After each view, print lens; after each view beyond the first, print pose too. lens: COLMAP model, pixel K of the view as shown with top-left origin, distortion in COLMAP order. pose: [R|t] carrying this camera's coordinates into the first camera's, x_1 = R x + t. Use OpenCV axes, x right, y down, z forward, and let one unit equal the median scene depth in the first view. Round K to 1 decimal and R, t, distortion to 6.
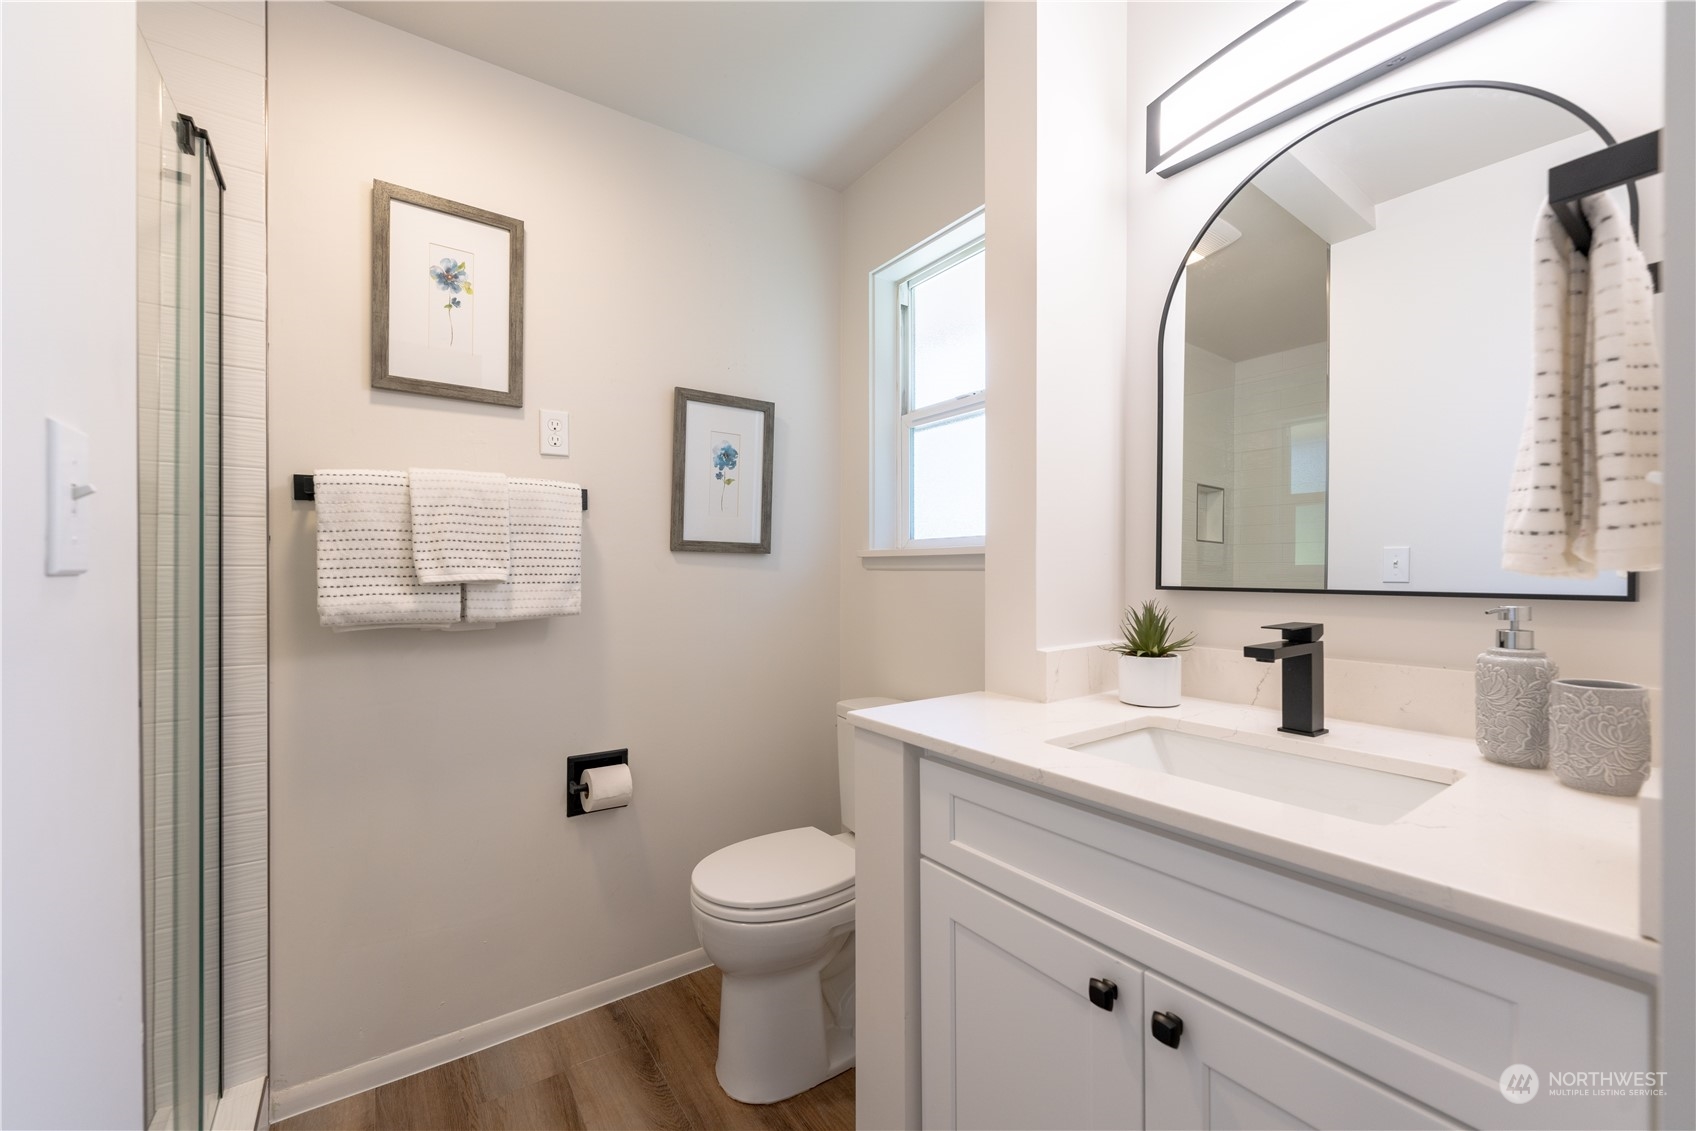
lens RADIAL K [[683.9, 0, 856.1], [0, 683.9, 574.7], [0, 0, 1]] dist [0.001117, -0.001417]
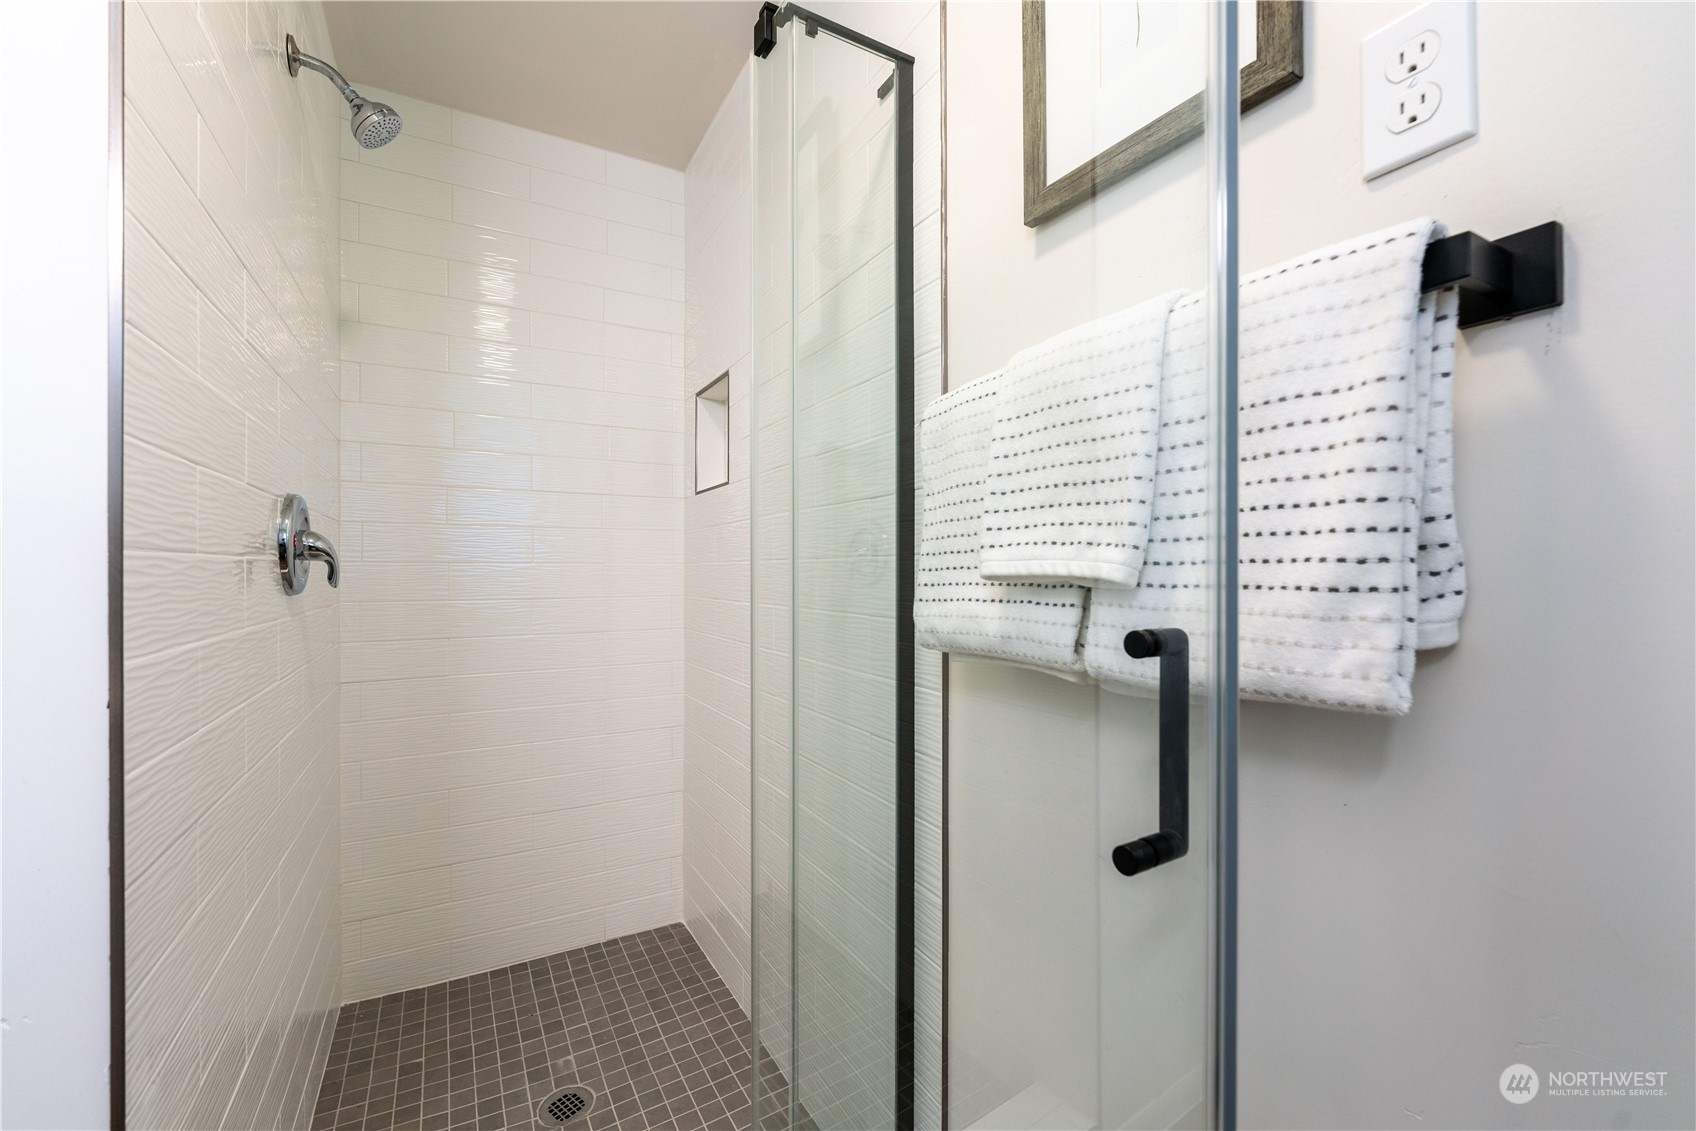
lens RADIAL K [[683.9, 0, 855.1], [0, 683.9, 570.3], [0, 0, 1]] dist [0.001117, -0.001417]
pose [[-0.087761, 0.004840, -0.996130, -0.140030], [0.007540, 0.999963, 0.004195, 0.001930], [0.996113, -0.007143, -0.087794, 0.900835]]
